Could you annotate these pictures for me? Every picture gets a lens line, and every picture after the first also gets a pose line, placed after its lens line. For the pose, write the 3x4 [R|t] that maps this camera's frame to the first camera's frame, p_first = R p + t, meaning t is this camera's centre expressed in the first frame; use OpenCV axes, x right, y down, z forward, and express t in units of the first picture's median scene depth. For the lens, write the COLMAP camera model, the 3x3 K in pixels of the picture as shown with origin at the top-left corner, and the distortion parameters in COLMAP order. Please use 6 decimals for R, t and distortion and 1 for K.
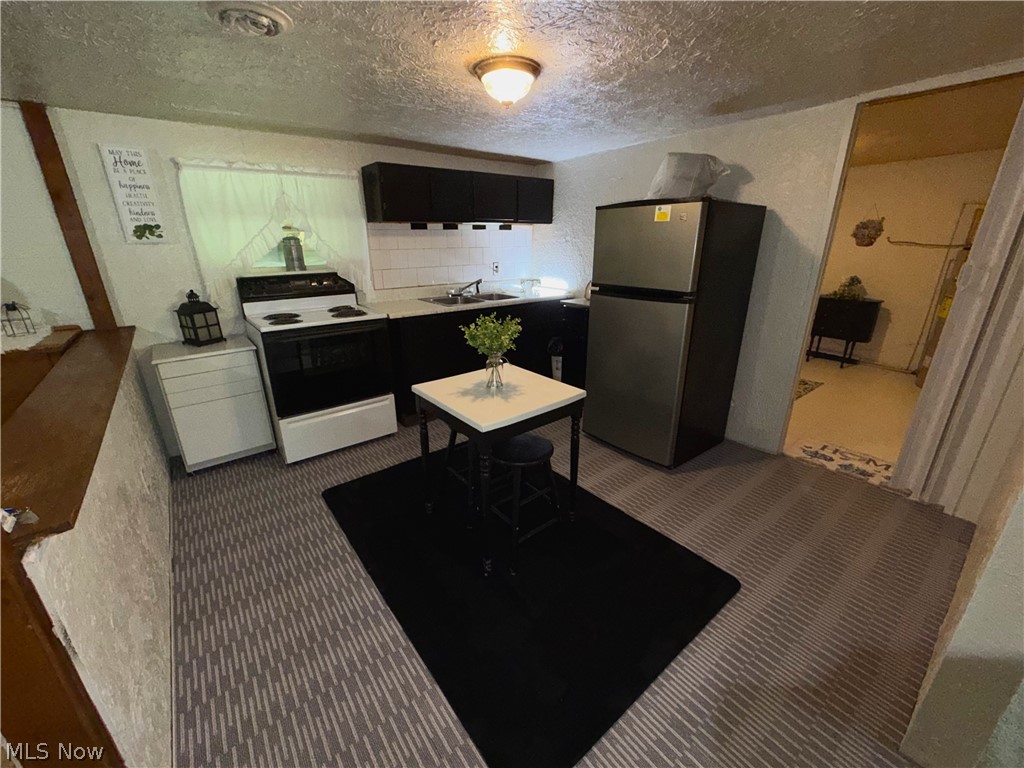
lens RADIAL K [[409.1, 0, 527.1], [0, 409.1, 379.8], [0, 0, 1]] dist [-0.000371, 0.000082]
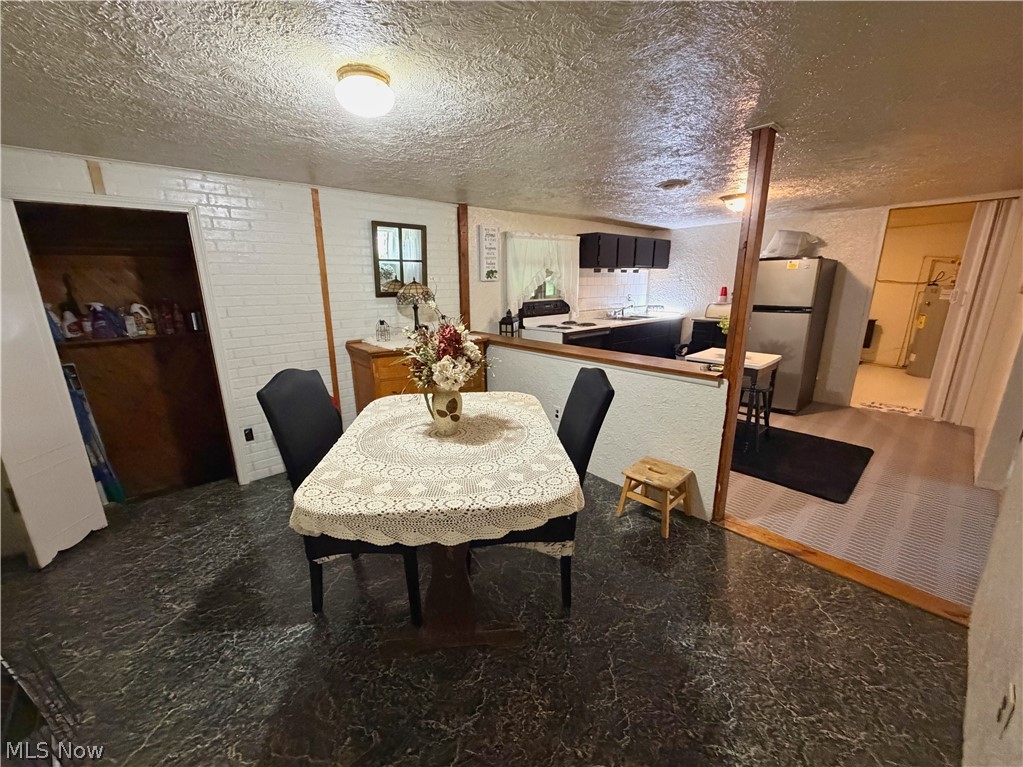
lens RADIAL K [[408.7, 0, 510.5], [0, 408.7, 381.7], [0, 0, 1]] dist [-0.000371, 0.000082]
pose [[0.997357, -0.019129, 0.070095, -0.840425], [0.025247, 0.995848, -0.087455, 0.190104], [-0.068131, 0.088994, 0.993699, -0.534792]]
